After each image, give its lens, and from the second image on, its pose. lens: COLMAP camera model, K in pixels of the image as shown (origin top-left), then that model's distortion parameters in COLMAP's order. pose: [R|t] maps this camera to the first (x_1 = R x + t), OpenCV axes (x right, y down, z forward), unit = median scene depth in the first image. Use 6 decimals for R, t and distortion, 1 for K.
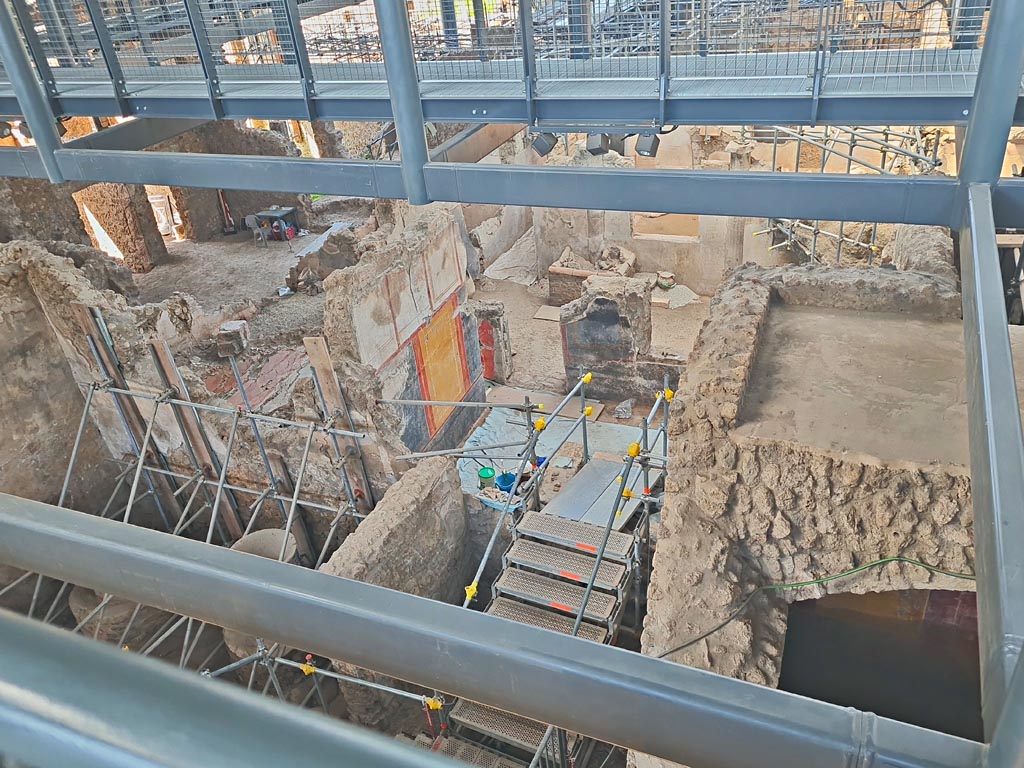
lens RADIAL K [[802.2, 0, 559.3], [0, 802.2, 376.0], [0, 0, 1]] dist [0.030420, -0.010874]
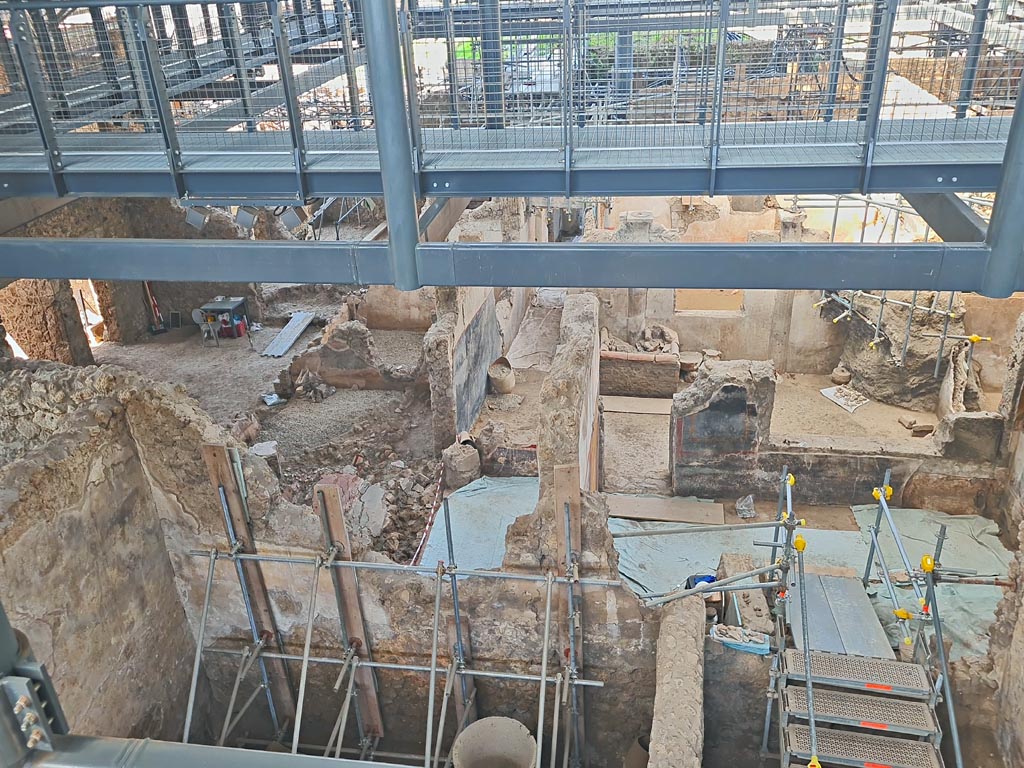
lens RADIAL K [[825.7, 0, 512.0], [0, 825.7, 384.0], [0, 0, 1]] dist [0.027720, -0.006695]
pose [[0.971809, -0.065886, 0.226377, -0.324956], [0.083467, 0.994120, -0.068982, -0.046047], [-0.220501, 0.085933, 0.971594, 0.133187]]
